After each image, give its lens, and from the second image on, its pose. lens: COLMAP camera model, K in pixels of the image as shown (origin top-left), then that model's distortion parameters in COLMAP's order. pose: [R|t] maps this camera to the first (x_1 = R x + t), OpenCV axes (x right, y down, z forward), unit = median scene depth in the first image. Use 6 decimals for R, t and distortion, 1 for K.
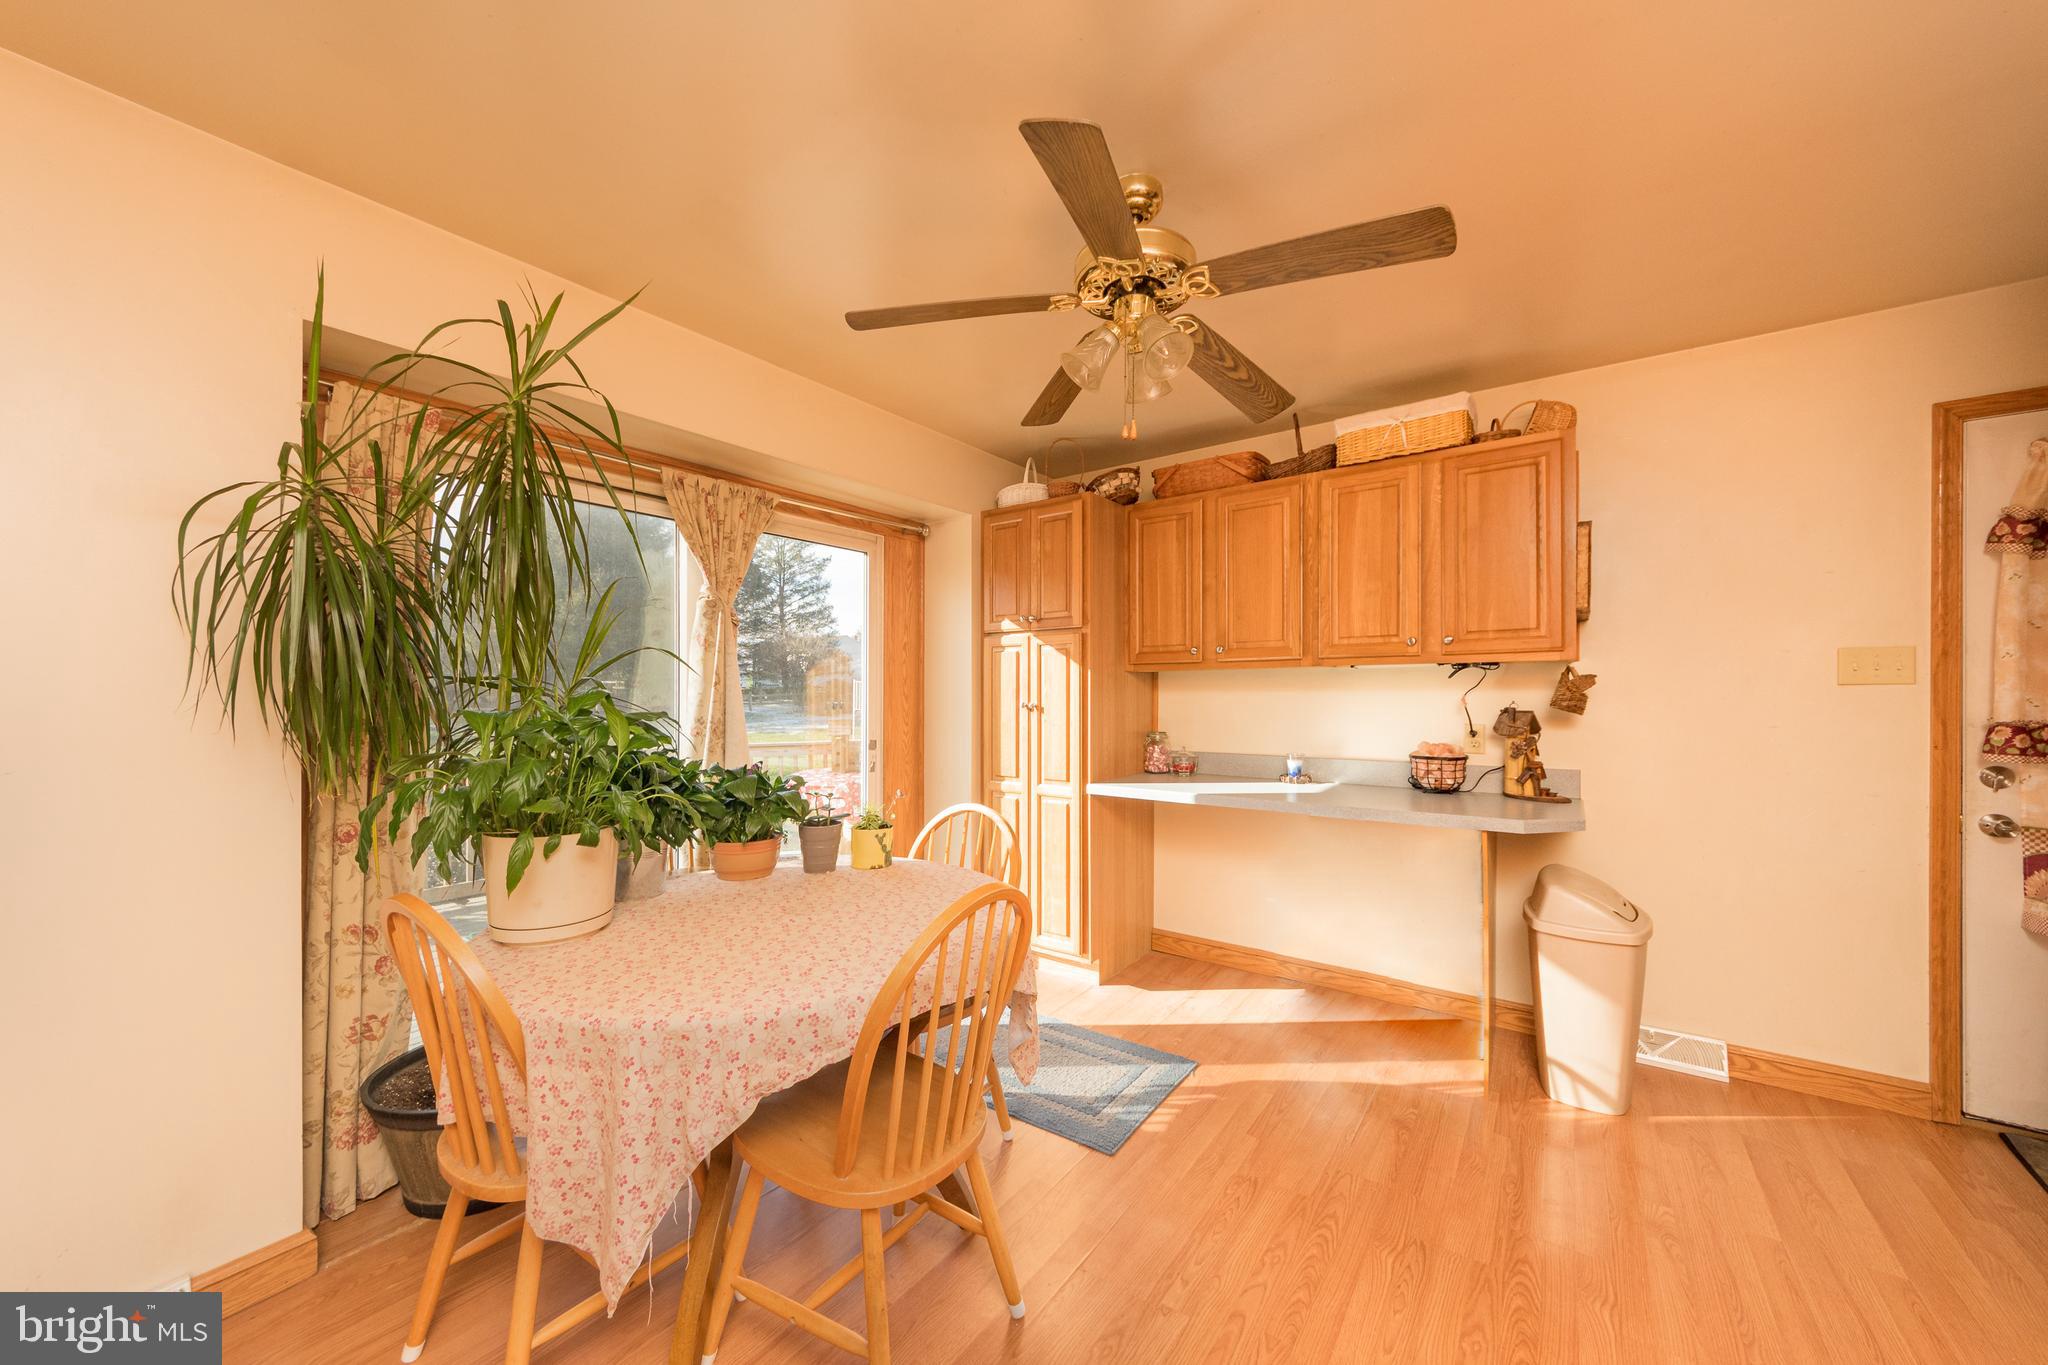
lens RADIAL K [[737.8, 0, 1035.1], [0, 737.8, 689.4], [0, 0, 1]] dist [0.000631, 0.000082]
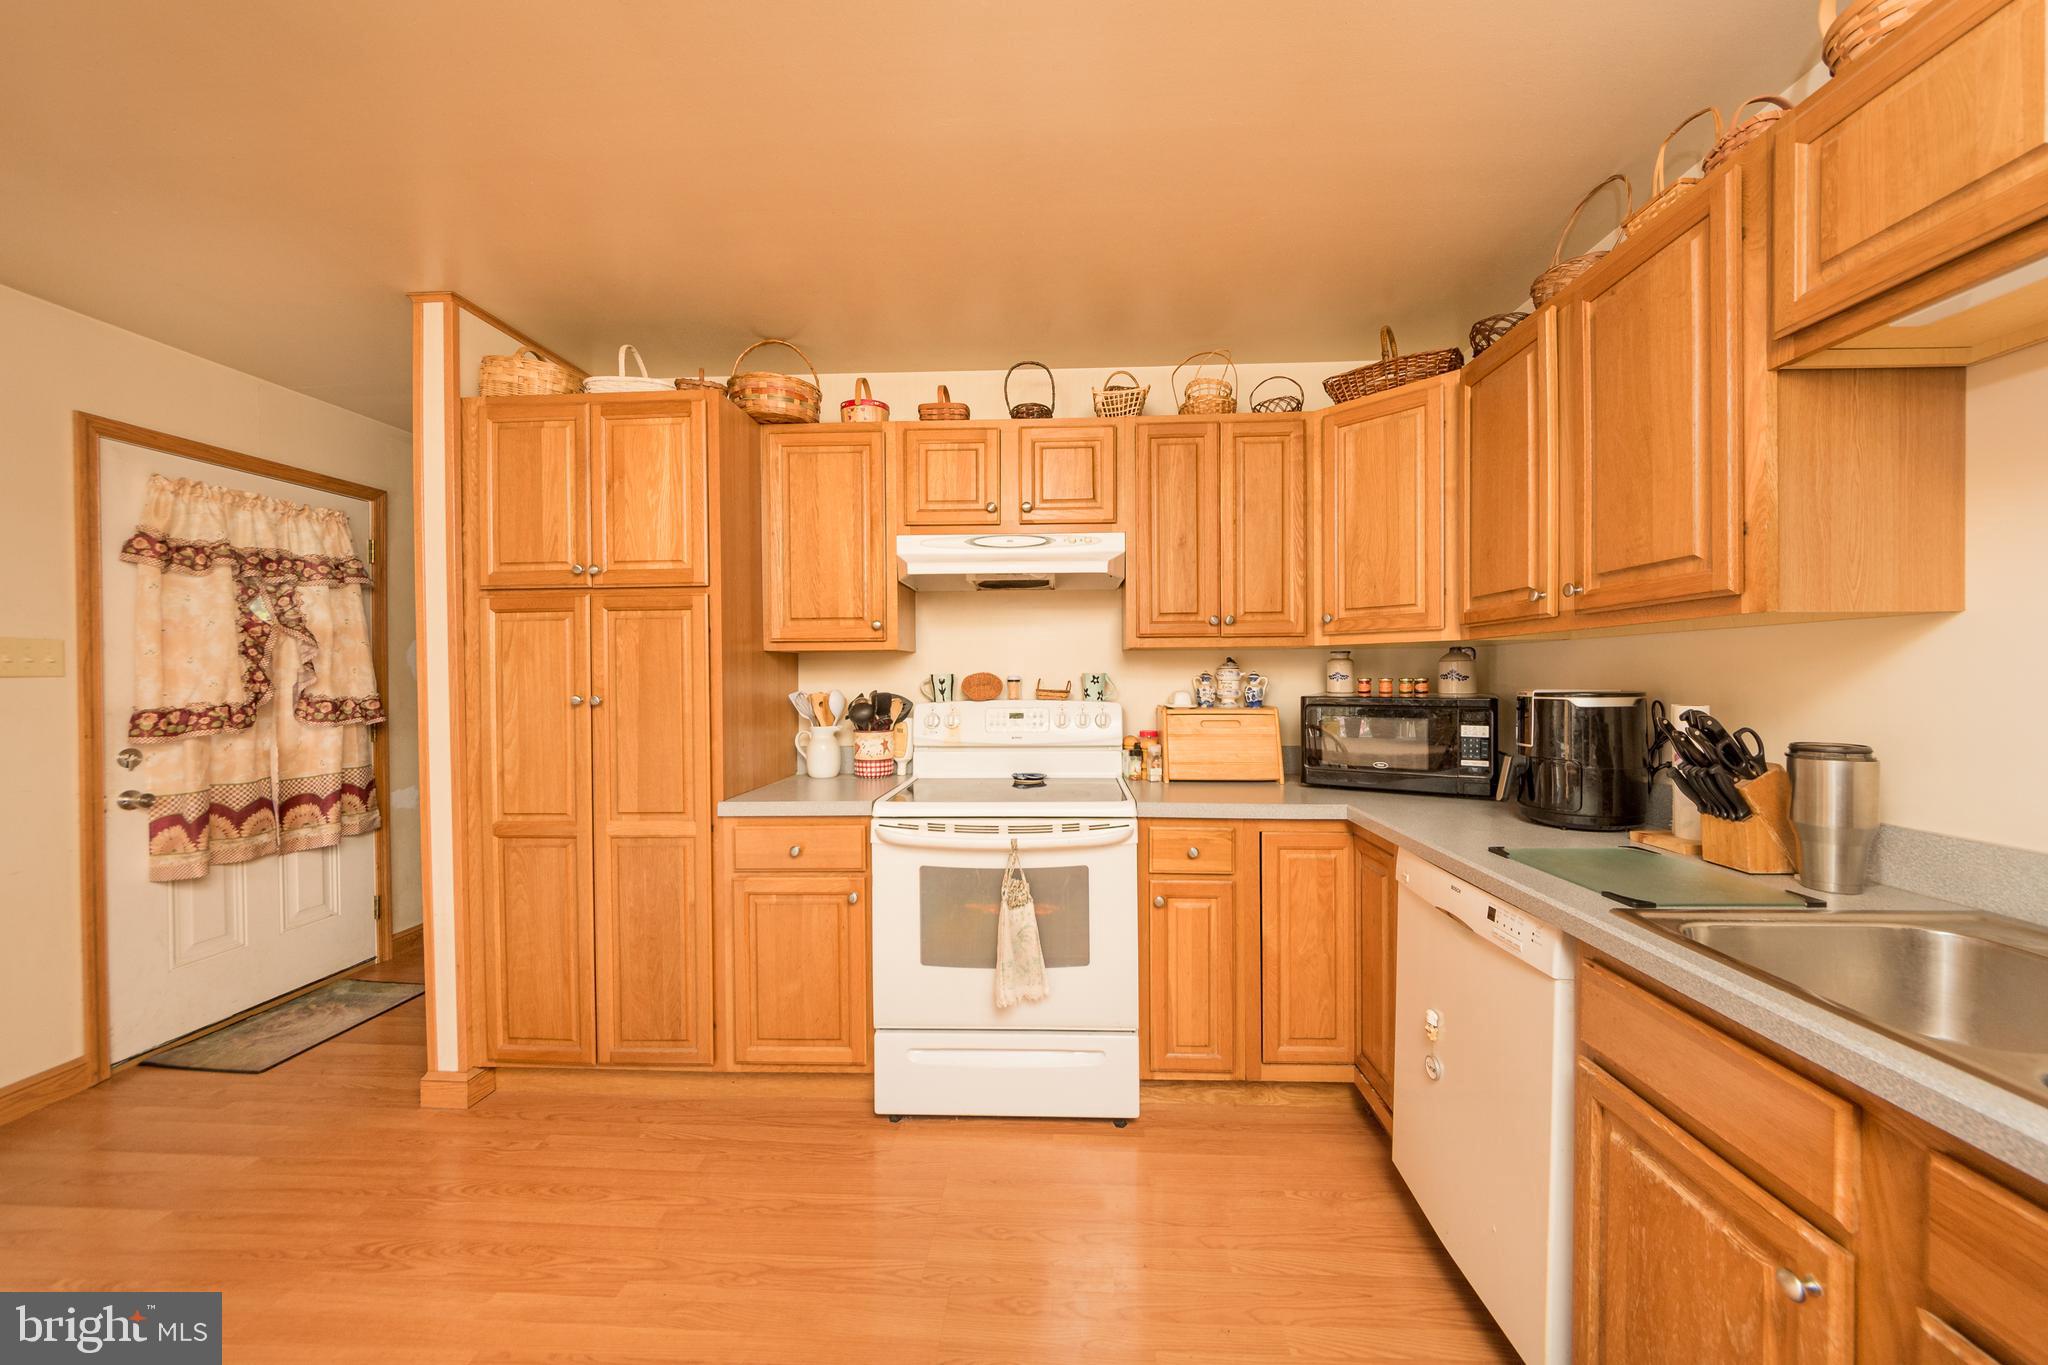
lens RADIAL K [[737.8, 0, 1028.2], [0, 737.8, 679.6], [0, 0, 1]] dist [0.000631, 0.000082]
pose [[-0.544120, -0.004425, 0.838996, -0.426615], [0.002813, 0.999971, 0.007099, -0.007117], [-0.839003, 0.006223, -0.544092, 0.462188]]
